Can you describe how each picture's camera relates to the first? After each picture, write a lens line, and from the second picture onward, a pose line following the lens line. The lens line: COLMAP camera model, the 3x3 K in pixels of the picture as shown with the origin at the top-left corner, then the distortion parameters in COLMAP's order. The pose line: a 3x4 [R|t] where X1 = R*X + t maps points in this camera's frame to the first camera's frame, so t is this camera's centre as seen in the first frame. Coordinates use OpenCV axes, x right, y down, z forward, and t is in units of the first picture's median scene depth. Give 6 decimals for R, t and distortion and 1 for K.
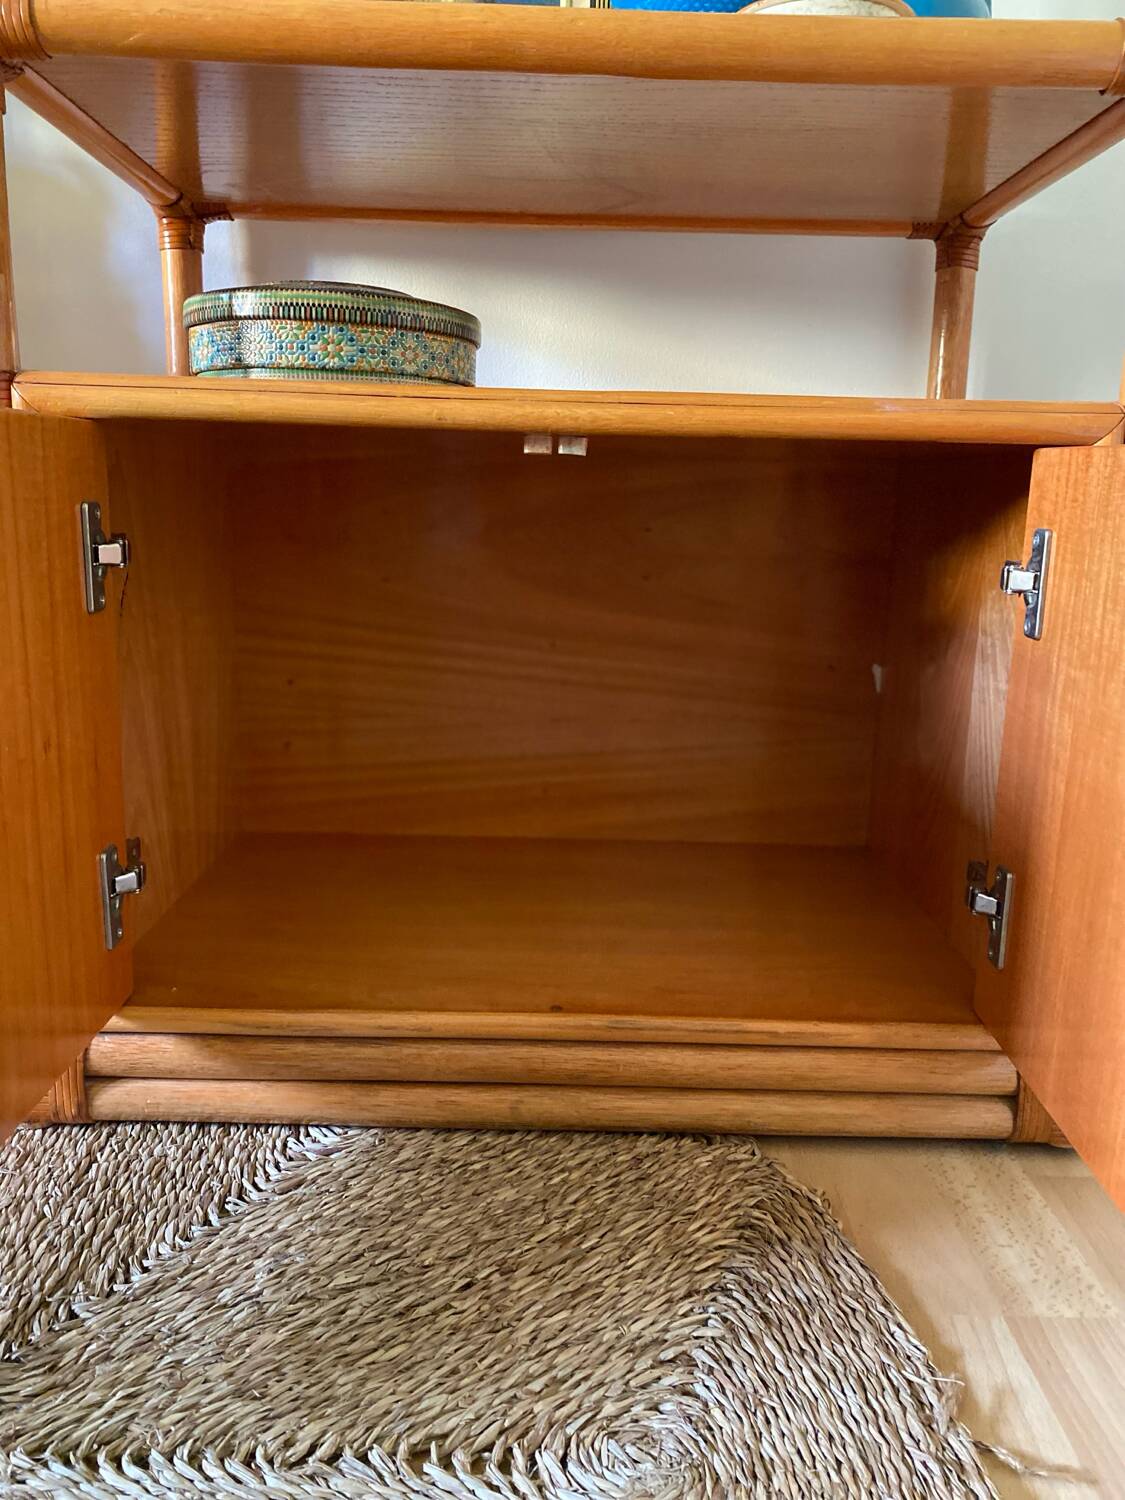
lens RADIAL K [[1147.6, 0, 564.2], [0, 1147.6, 731.7], [0, 0, 1]] dist [0.002459, -0.003248]
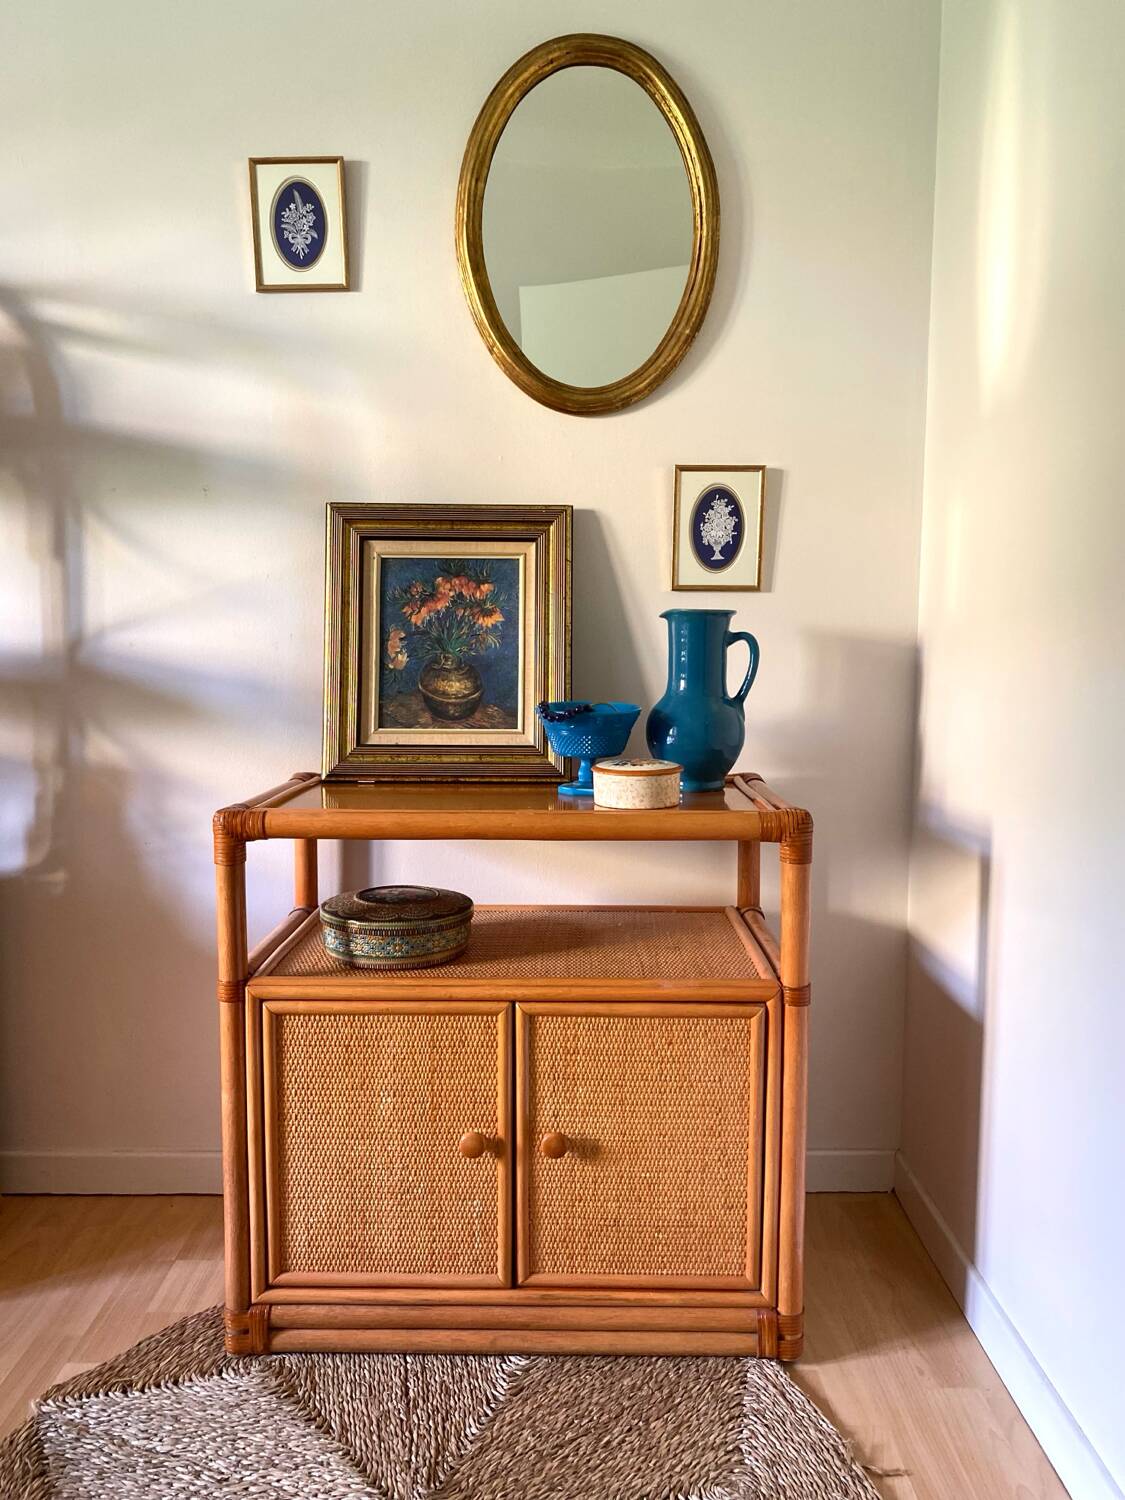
lens RADIAL K [[1104.4, 0, 571.7], [0, 1104.4, 739.8], [0, 0, 1]] dist [0.059385, -0.098509]
pose [[0.999617, -0.022101, -0.016668, 0.159055], [0.020164, 0.993883, -0.108579, -0.522590], [0.018966, 0.108201, 0.993948, -1.064725]]
